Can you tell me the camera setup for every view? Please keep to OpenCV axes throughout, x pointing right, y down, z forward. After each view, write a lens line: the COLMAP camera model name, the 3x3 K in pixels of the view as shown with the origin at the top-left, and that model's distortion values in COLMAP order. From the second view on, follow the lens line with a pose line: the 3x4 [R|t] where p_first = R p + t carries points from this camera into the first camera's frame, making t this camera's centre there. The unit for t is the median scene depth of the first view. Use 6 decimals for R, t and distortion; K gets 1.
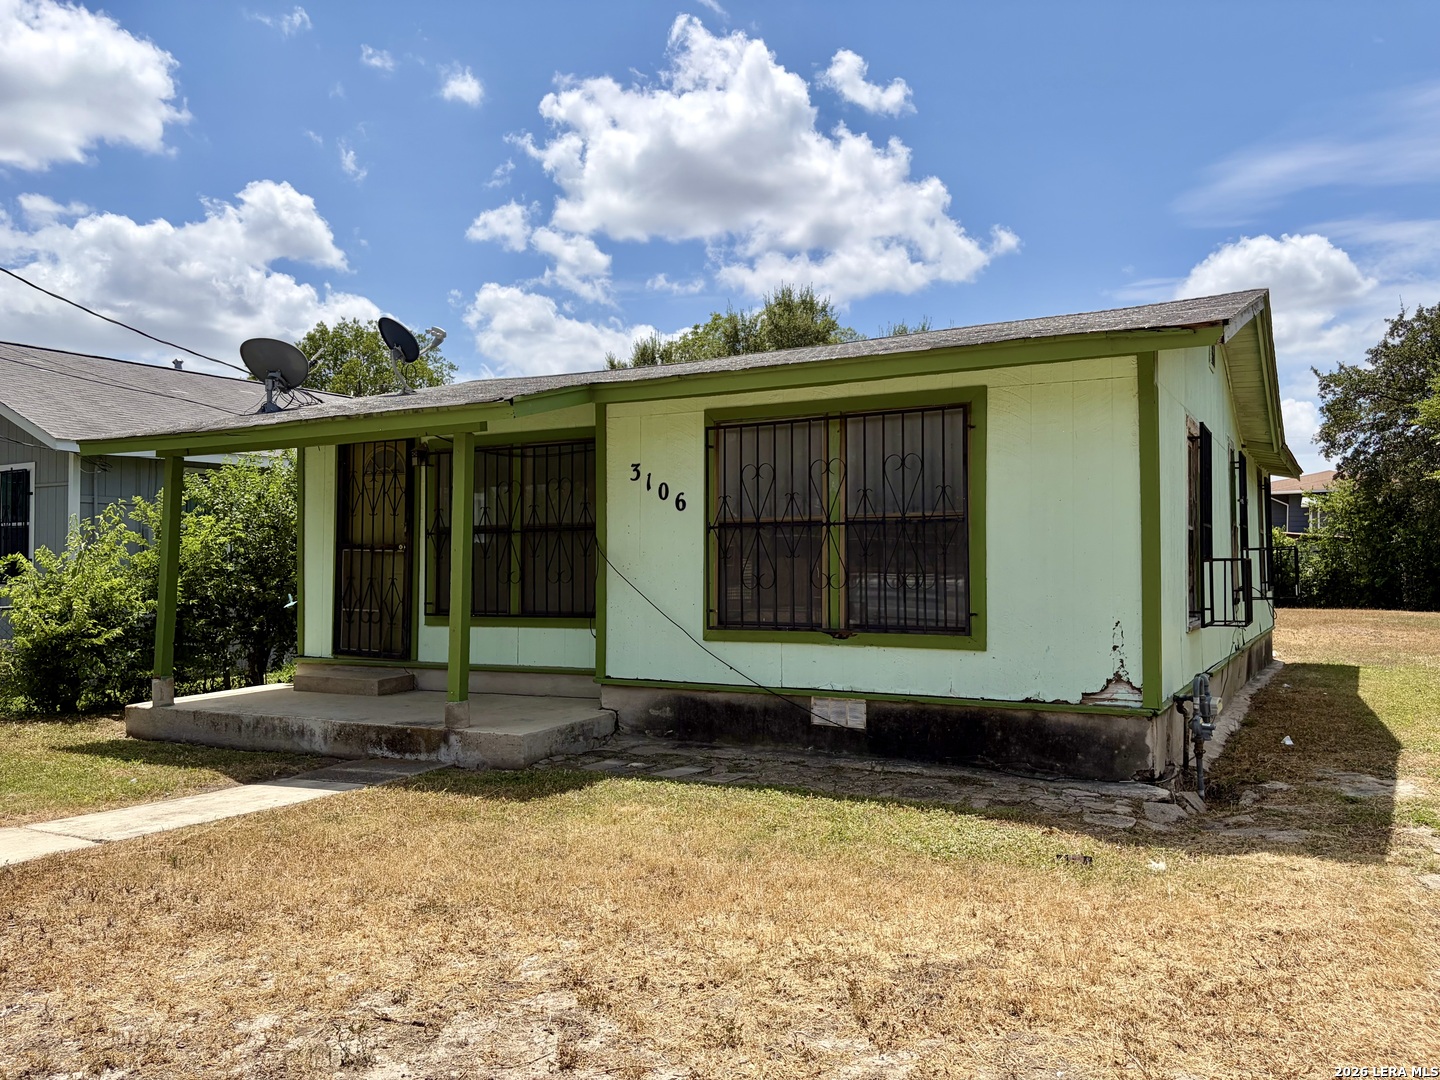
lens RADIAL K [[1096.9, 0, 720.0], [0, 1096.9, 540.0], [0, 0, 1]] dist [0.033364, -0.007312]
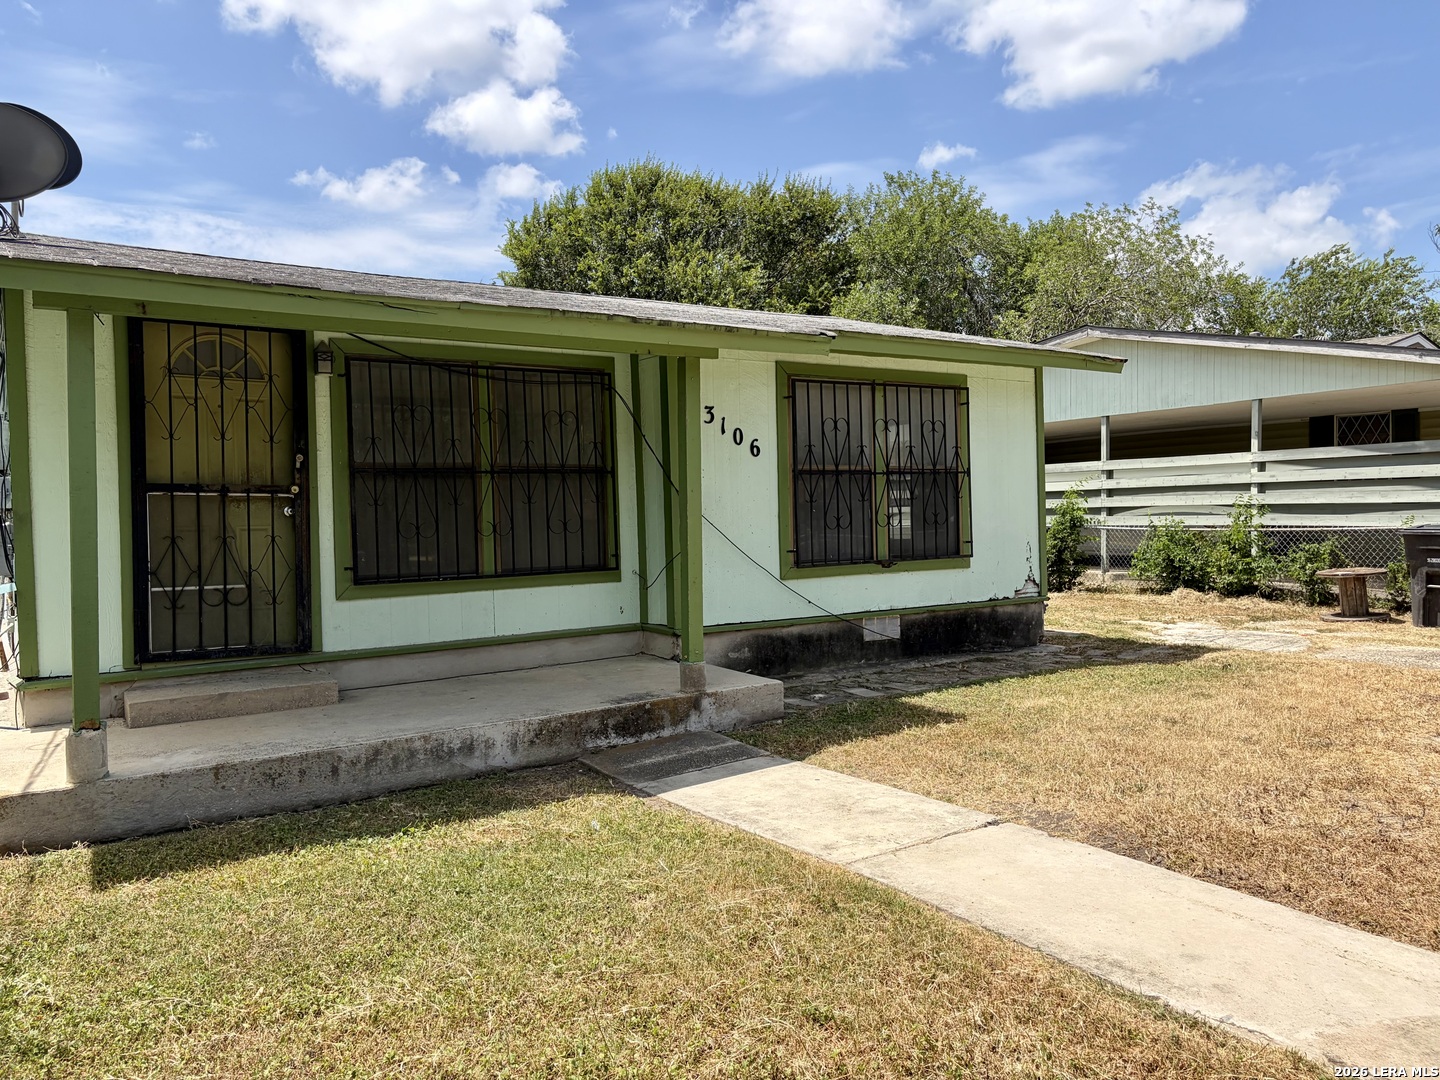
lens RADIAL K [[1158.1, 0, 720.0], [0, 1158.1, 540.0], [0, 0, 1]] dist [0.116623, -0.001212]
pose [[0.416454, -0.022153, 0.908887, -1.060737], [0.001719, 0.999721, 0.023579, 0.026623], [-0.909155, -0.008257, 0.416375, 0.585108]]
